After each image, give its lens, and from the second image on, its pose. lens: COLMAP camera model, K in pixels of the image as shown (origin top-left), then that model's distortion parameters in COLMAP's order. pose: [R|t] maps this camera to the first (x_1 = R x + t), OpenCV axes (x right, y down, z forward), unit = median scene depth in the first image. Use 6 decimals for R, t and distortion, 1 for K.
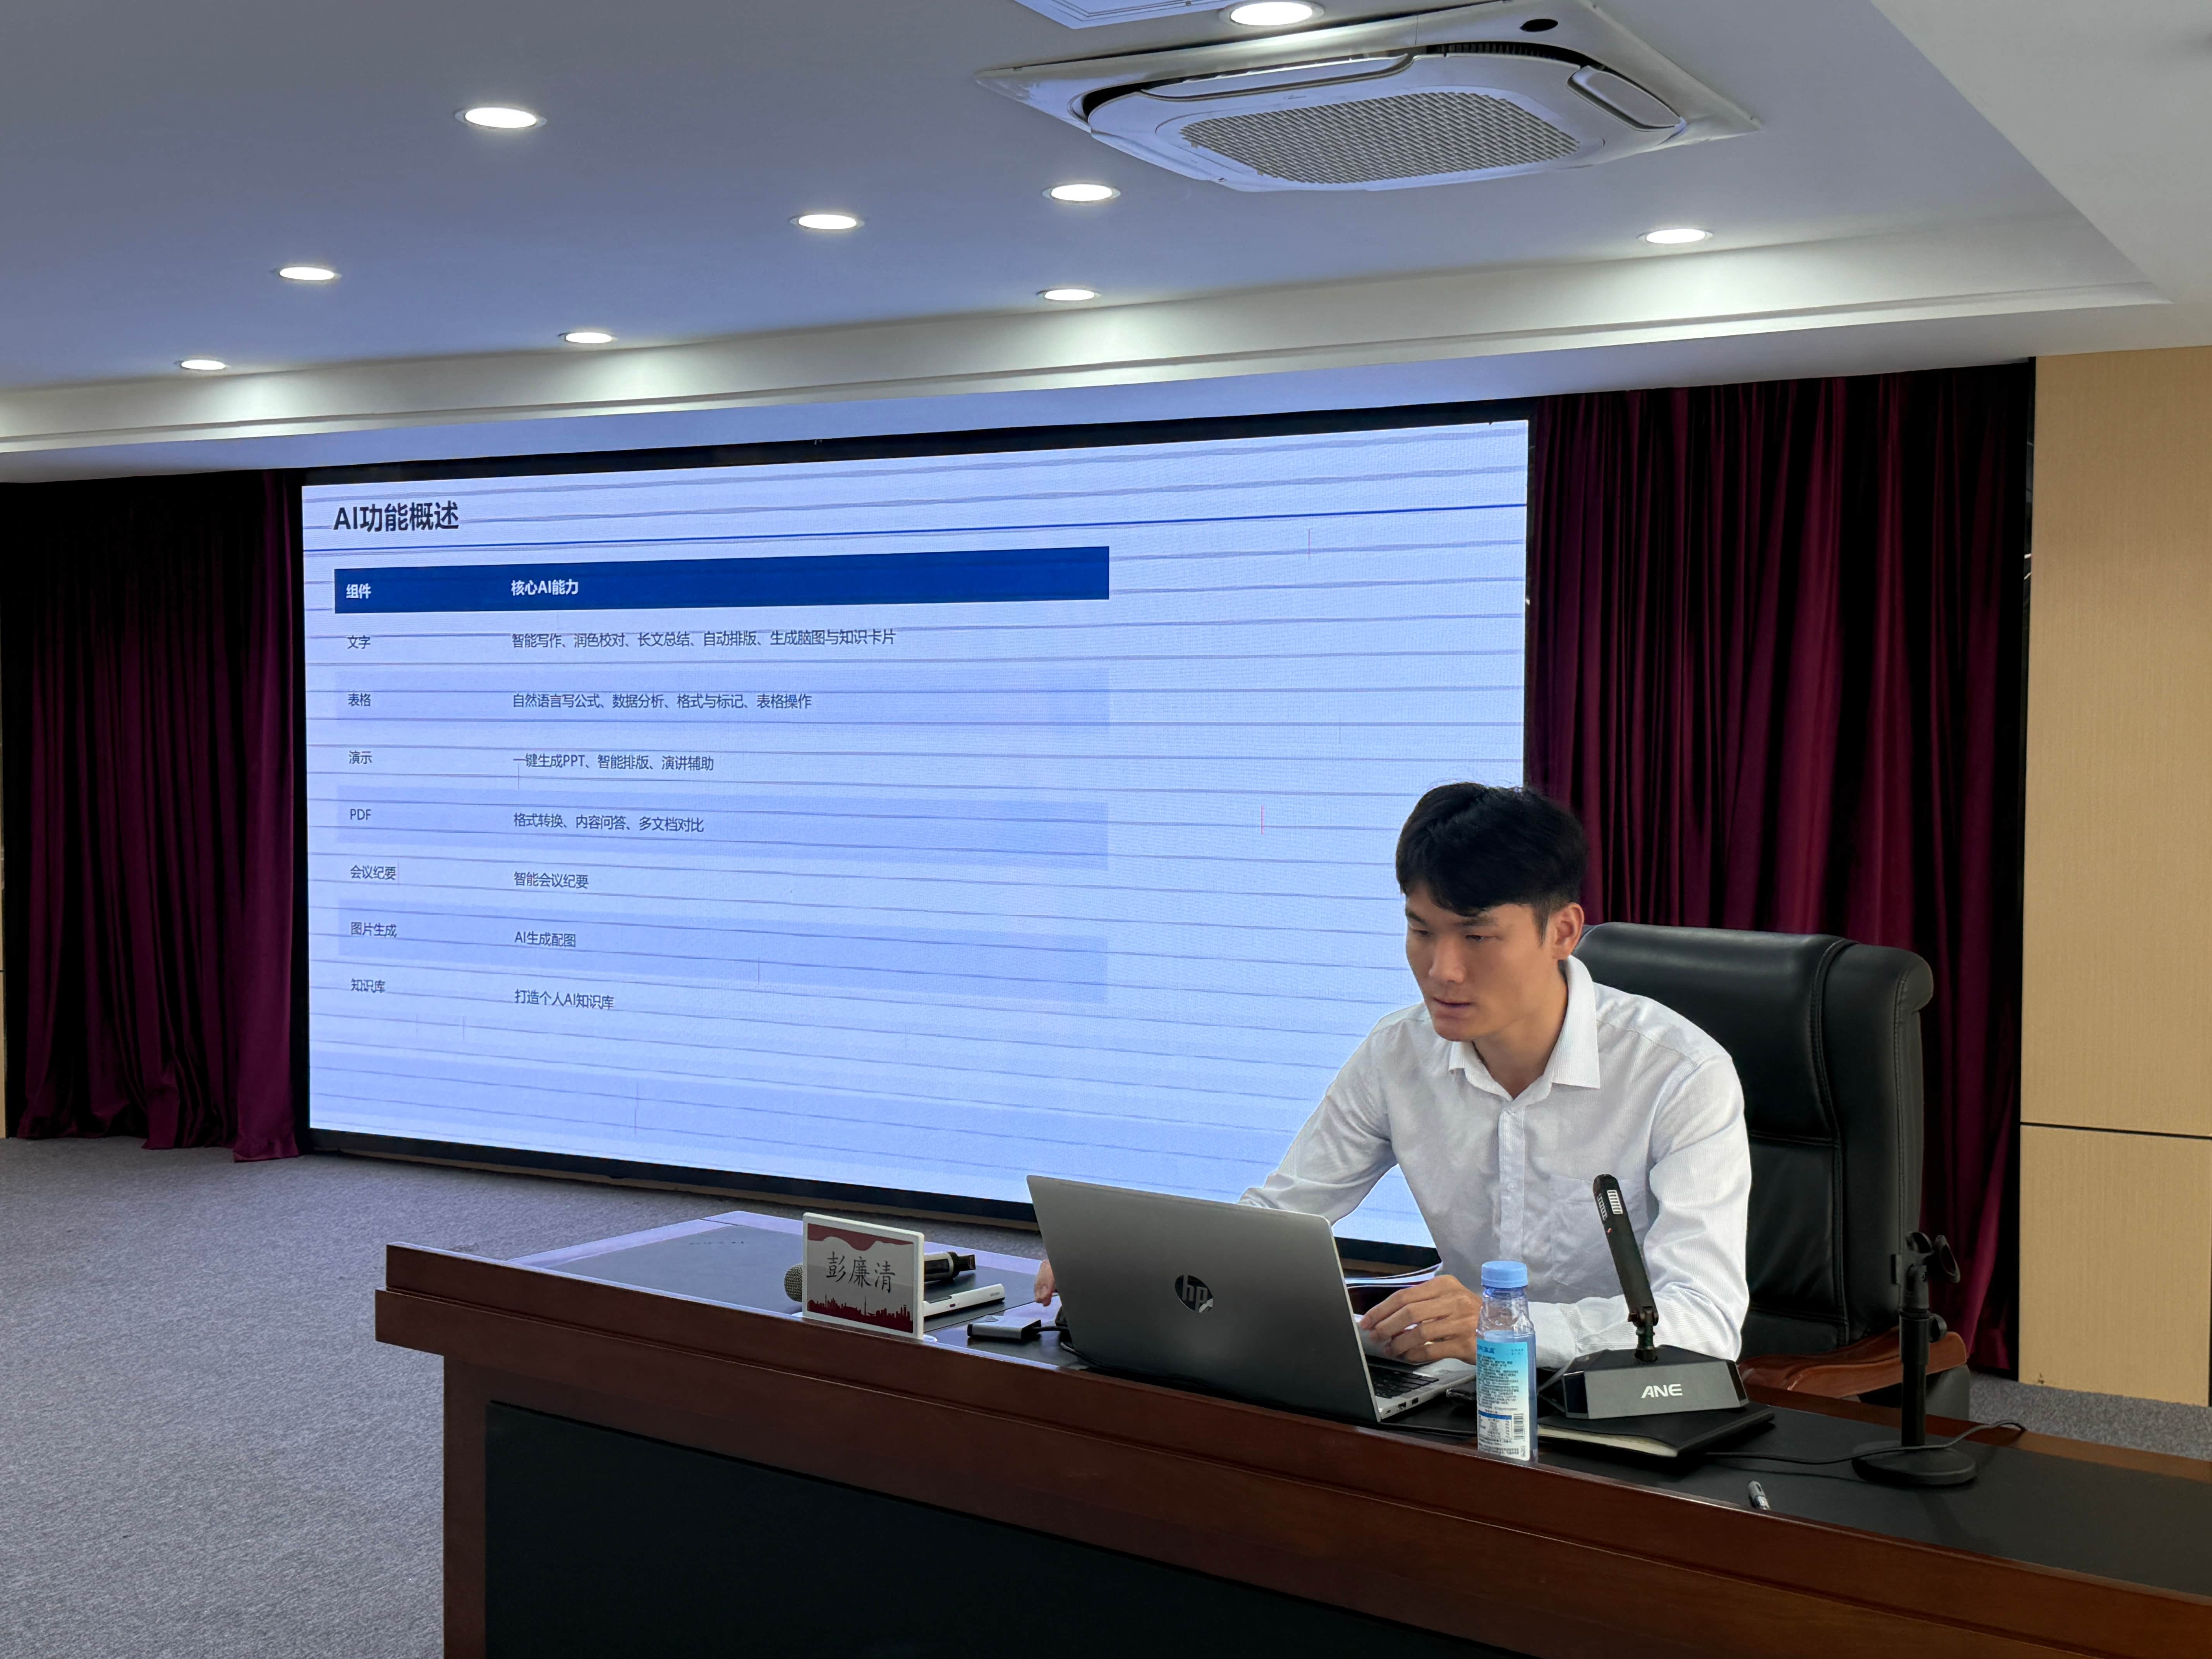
lens RADIAL K [[2624.1, 0, 1093.3], [0, 2624.1, 826.7], [0, 0, 1]] dist [0.241134, -0.633409]
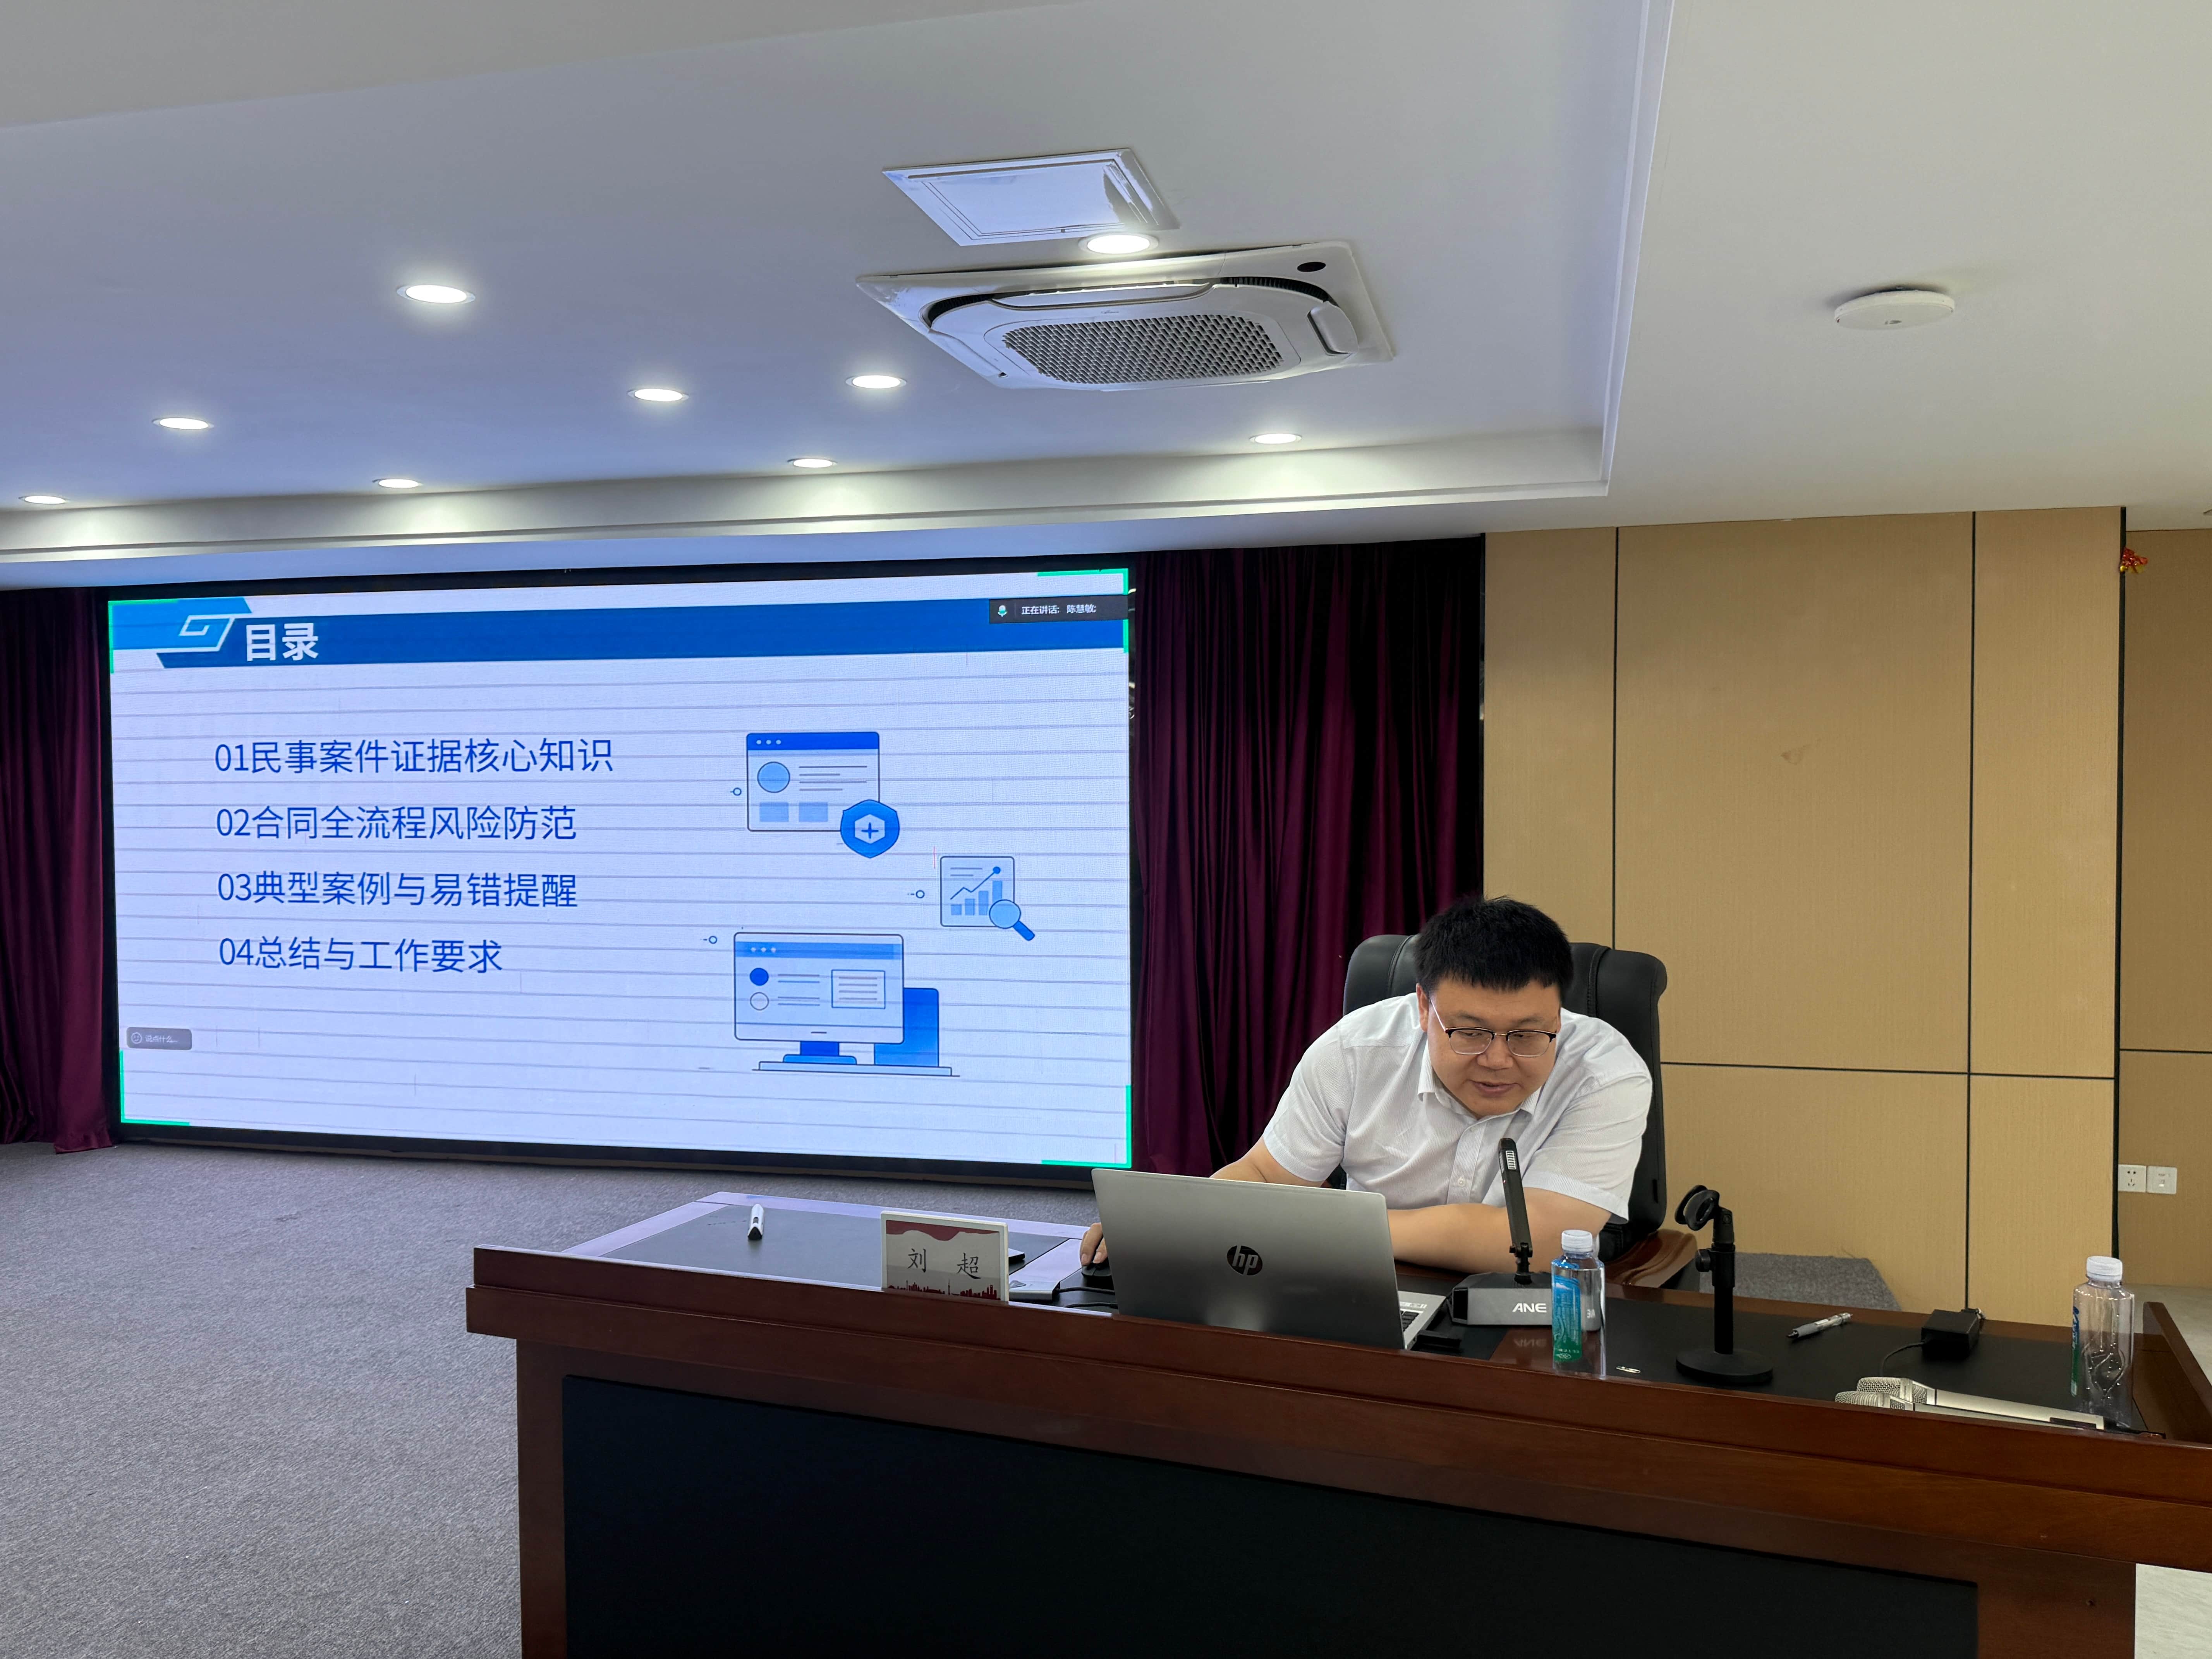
lens RADIAL K [[1824.5, 0, 1102.8], [0, 1824.5, 837.0], [0, 0, 1]] dist [0.083703, -0.121215]
pose [[0.965496, -0.016660, 0.259884, -0.126883], [0.019393, 0.999780, -0.007954, -0.005447], [-0.259694, 0.012719, 0.965607, 0.097055]]
